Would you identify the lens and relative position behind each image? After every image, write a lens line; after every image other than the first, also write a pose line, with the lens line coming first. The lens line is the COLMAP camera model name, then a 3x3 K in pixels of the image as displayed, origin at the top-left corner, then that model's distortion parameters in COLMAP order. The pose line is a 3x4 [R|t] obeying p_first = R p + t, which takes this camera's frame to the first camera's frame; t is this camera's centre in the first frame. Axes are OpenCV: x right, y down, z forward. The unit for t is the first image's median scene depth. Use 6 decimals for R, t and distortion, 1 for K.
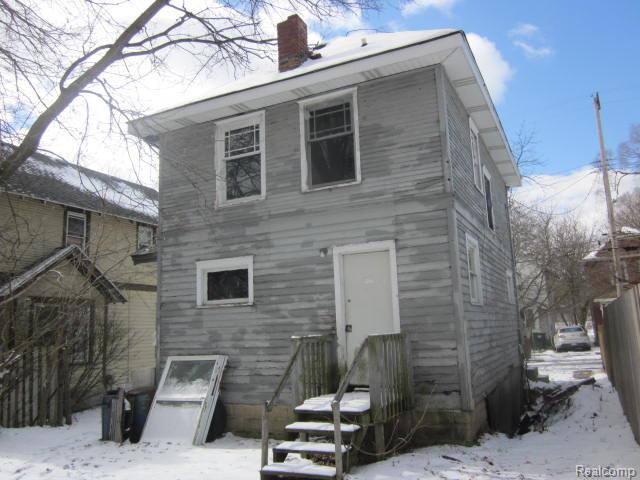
lens RADIAL K [[539.3, 0, 320.0], [0, 539.3, 240.0], [0, 0, 1]] dist [-0.014502, -0.007796]
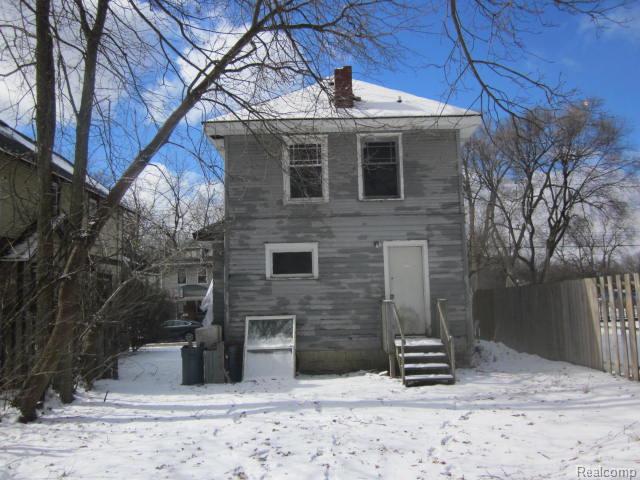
lens RADIAL K [[539.3, 0, 320.0], [0, 539.3, 240.0], [0, 0, 1]] dist [-0.014502, -0.007796]
pose [[0.893644, 0.065447, 0.443979, -0.739410], [-0.083655, 0.996262, 0.021523, -0.007194], [-0.440911, -0.056375, 0.895779, -0.220561]]
